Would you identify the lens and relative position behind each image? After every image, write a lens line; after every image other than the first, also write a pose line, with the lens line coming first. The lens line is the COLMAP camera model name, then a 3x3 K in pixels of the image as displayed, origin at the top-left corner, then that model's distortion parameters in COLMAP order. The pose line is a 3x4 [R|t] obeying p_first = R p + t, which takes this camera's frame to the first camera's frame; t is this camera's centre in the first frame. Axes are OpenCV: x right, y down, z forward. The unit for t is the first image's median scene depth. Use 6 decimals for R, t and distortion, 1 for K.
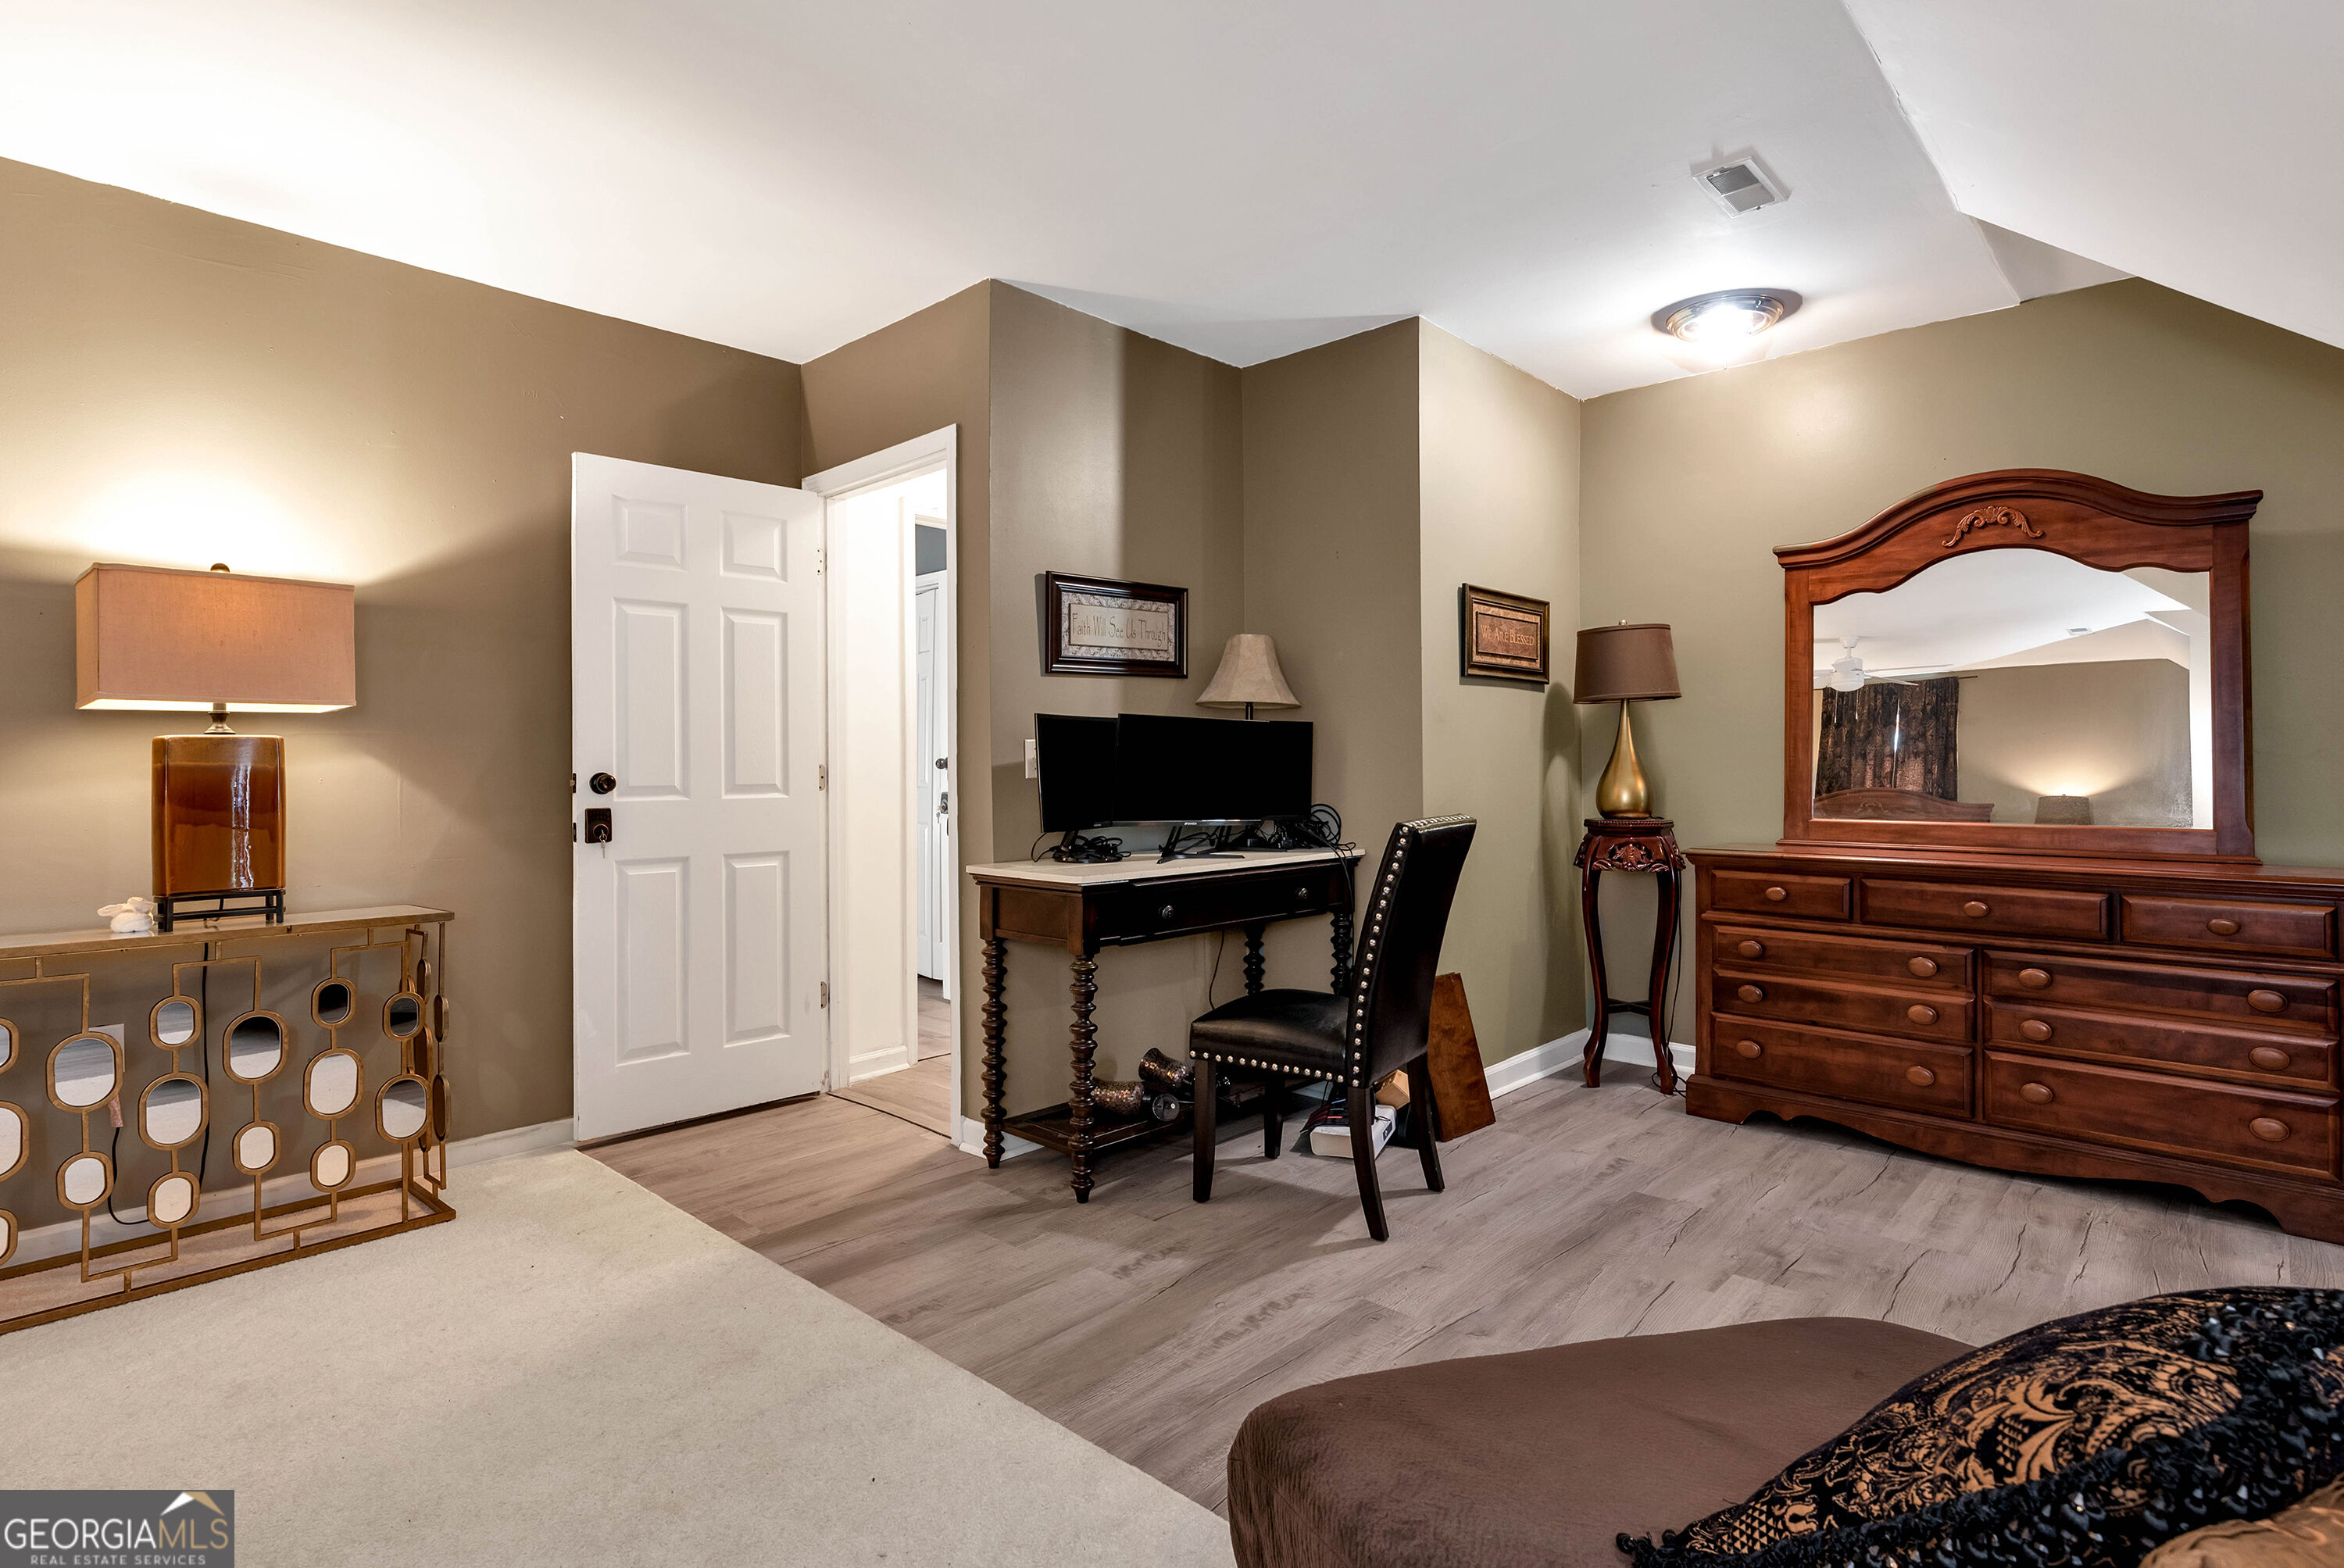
lens RADIAL K [[1143.5, 0, 1166.1], [0, 1143.5, 762.8], [0, 0, 1]] dist [0.000873, -0.000565]
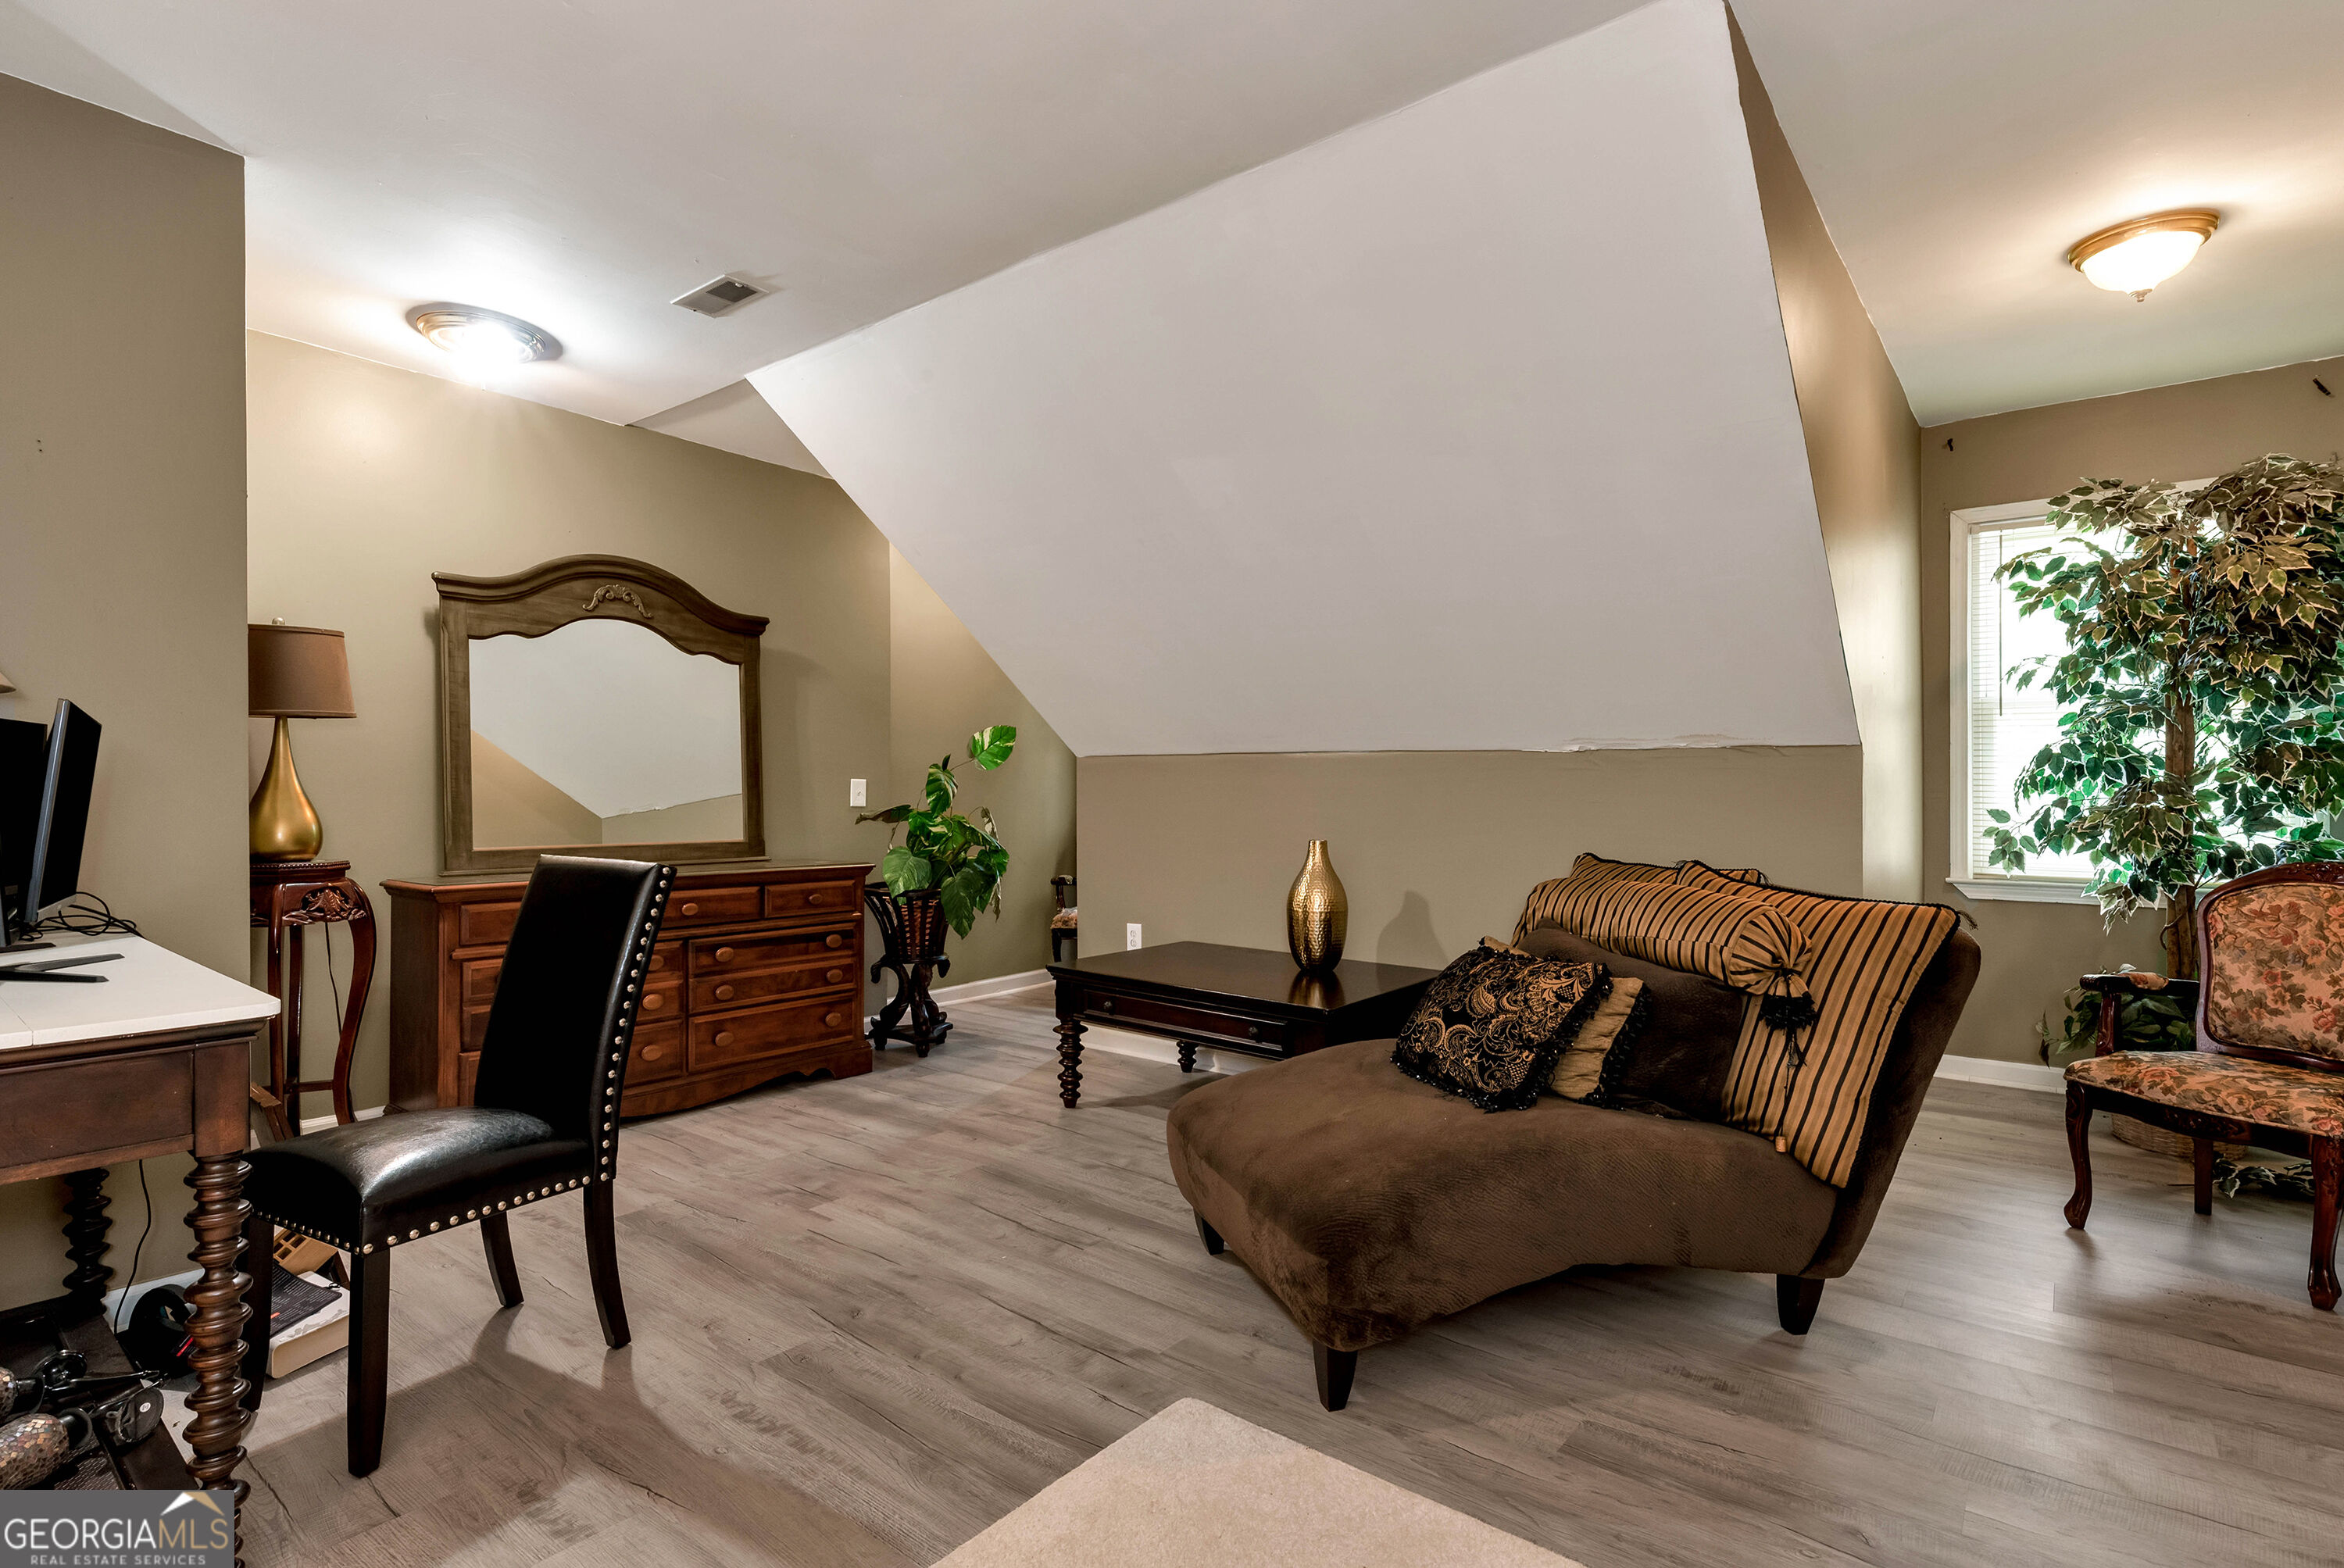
lens RADIAL K [[1143.5, 0, 1176.6], [0, 1143.5, 794.1], [0, 0, 1]] dist [0.000873, -0.000565]
pose [[-0.086061, 0.000713, 0.996290, -0.653904], [-0.007405, 0.999972, -0.001355, -0.003192], [-0.996262, -0.007494, -0.086053, 0.602104]]
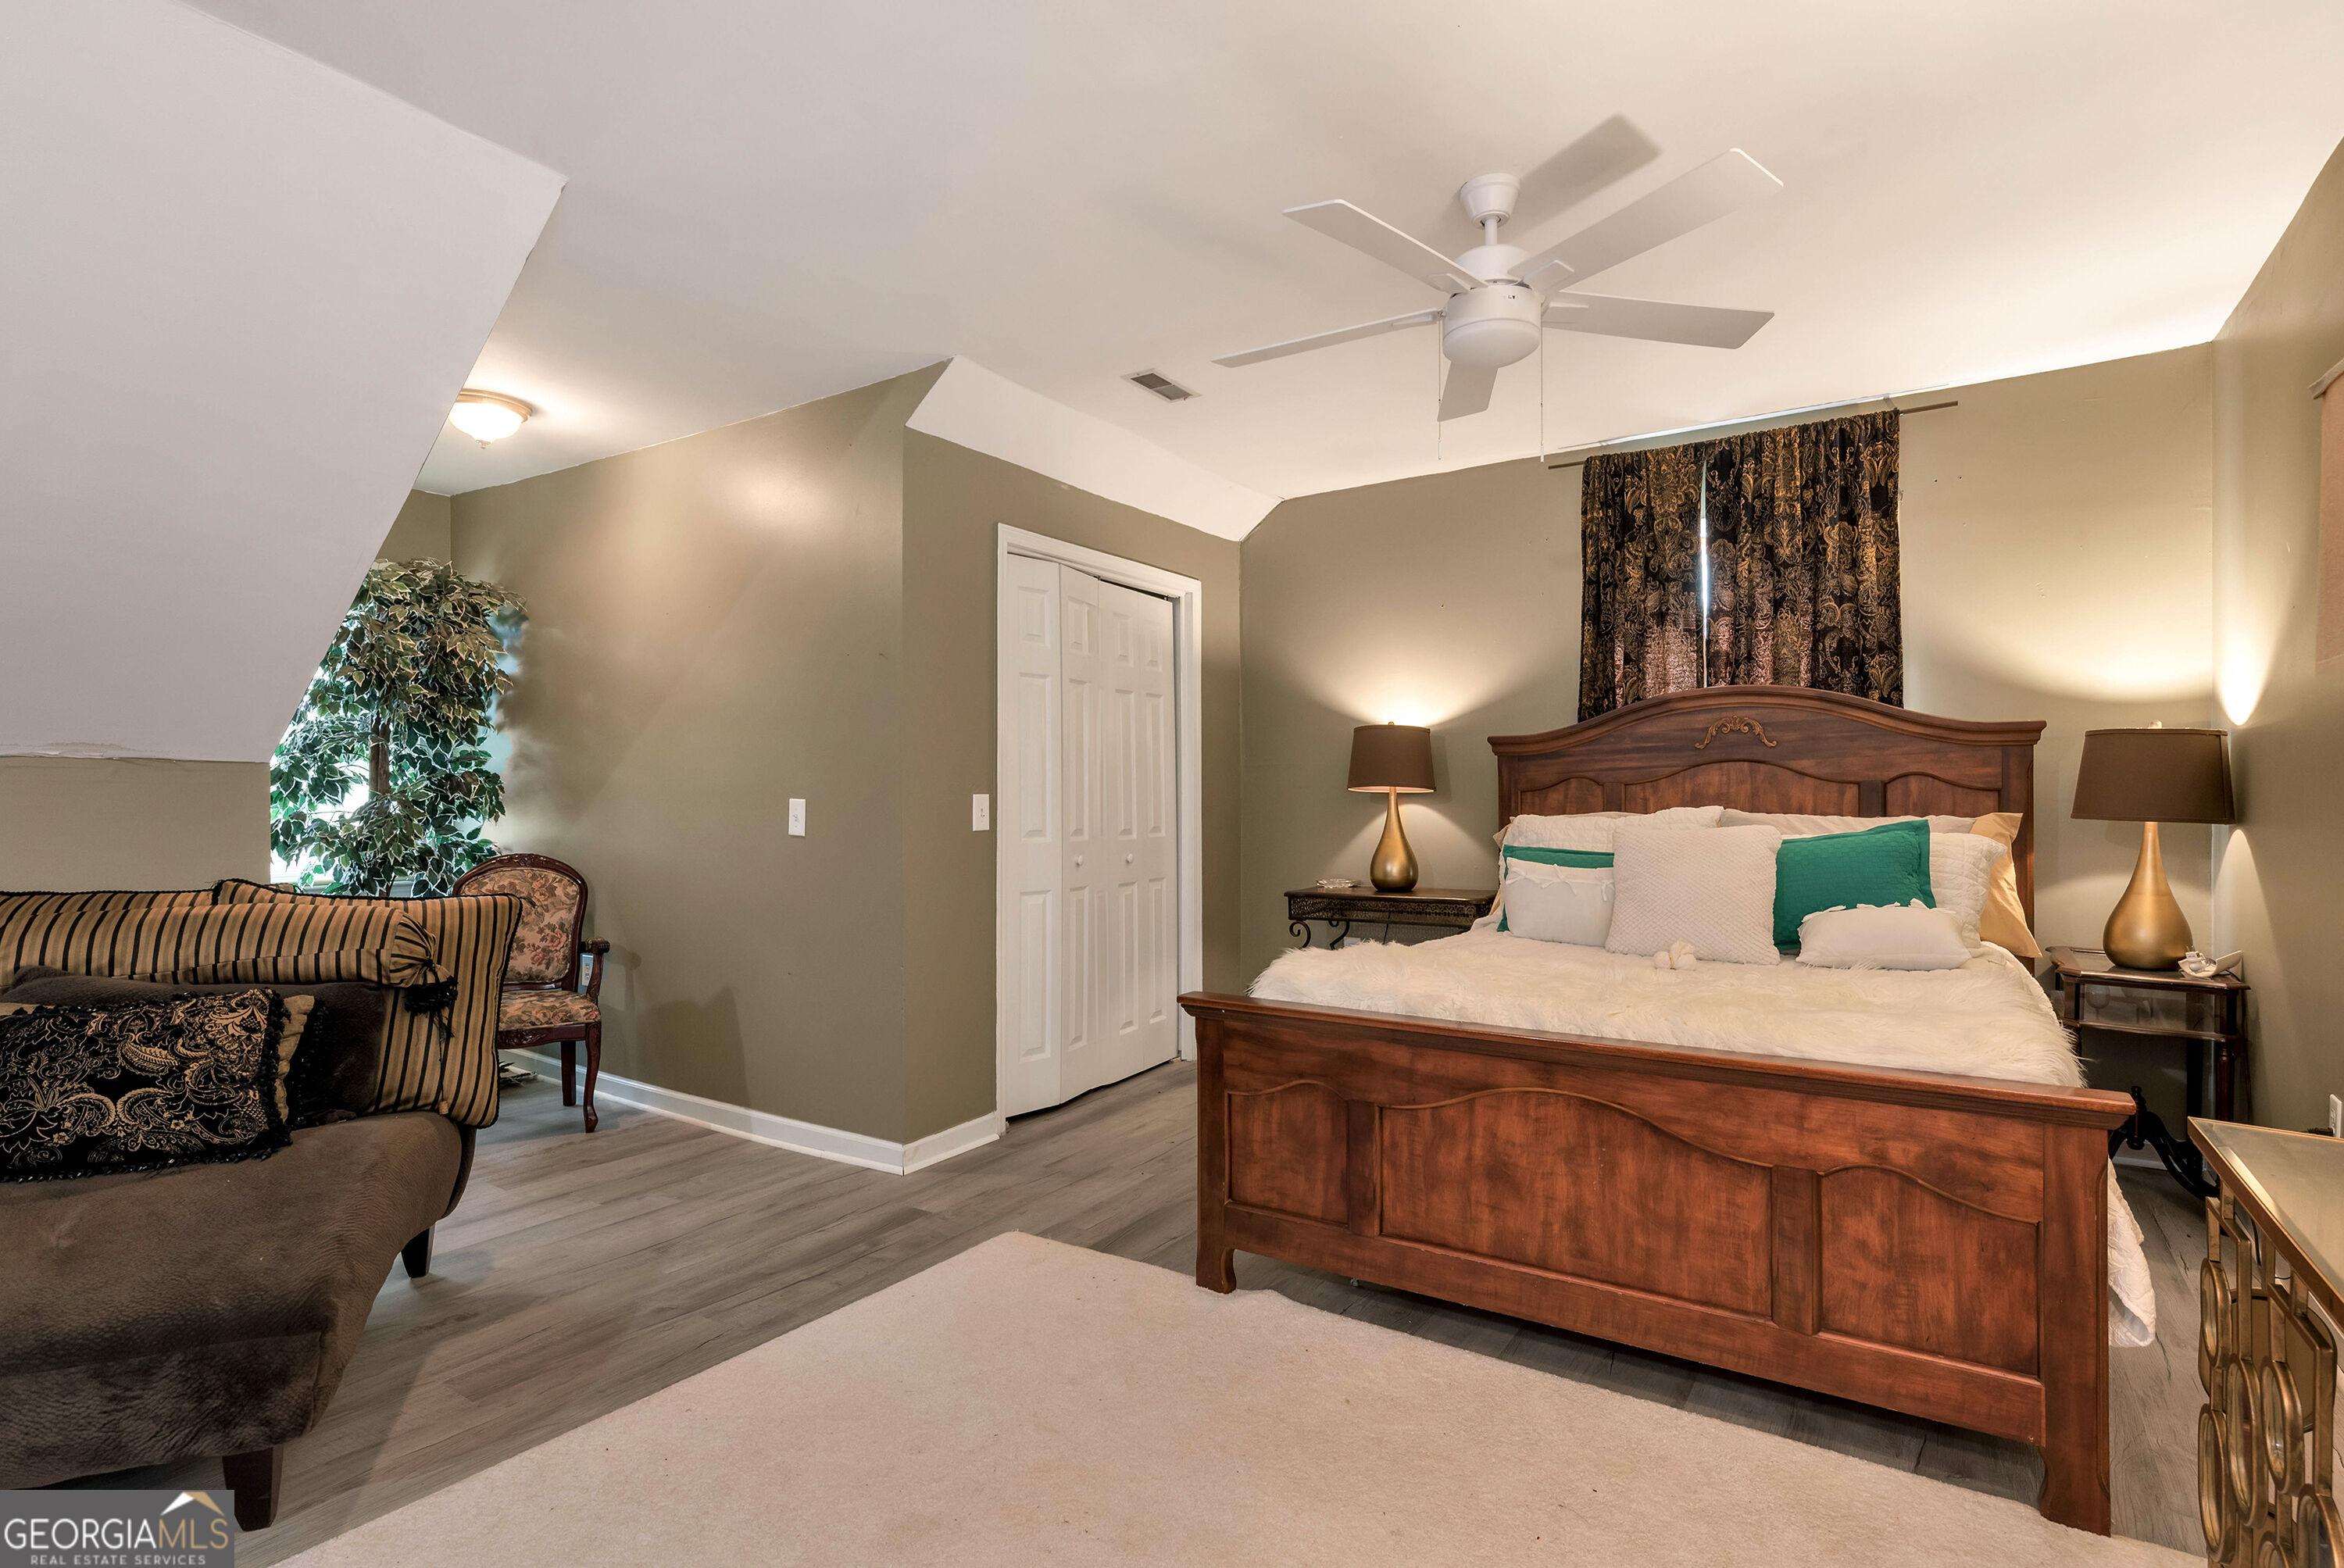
lens RADIAL K [[1143.5, 0, 1182.0], [0, 1143.5, 793.7], [0, 0, 1]] dist [0.000873, -0.000565]
pose [[-0.984506, 0.001876, -0.175339, -0.342952], [0.004606, 0.999874, -0.015166, -0.003691], [0.175288, -0.015739, -0.984391, 1.119555]]
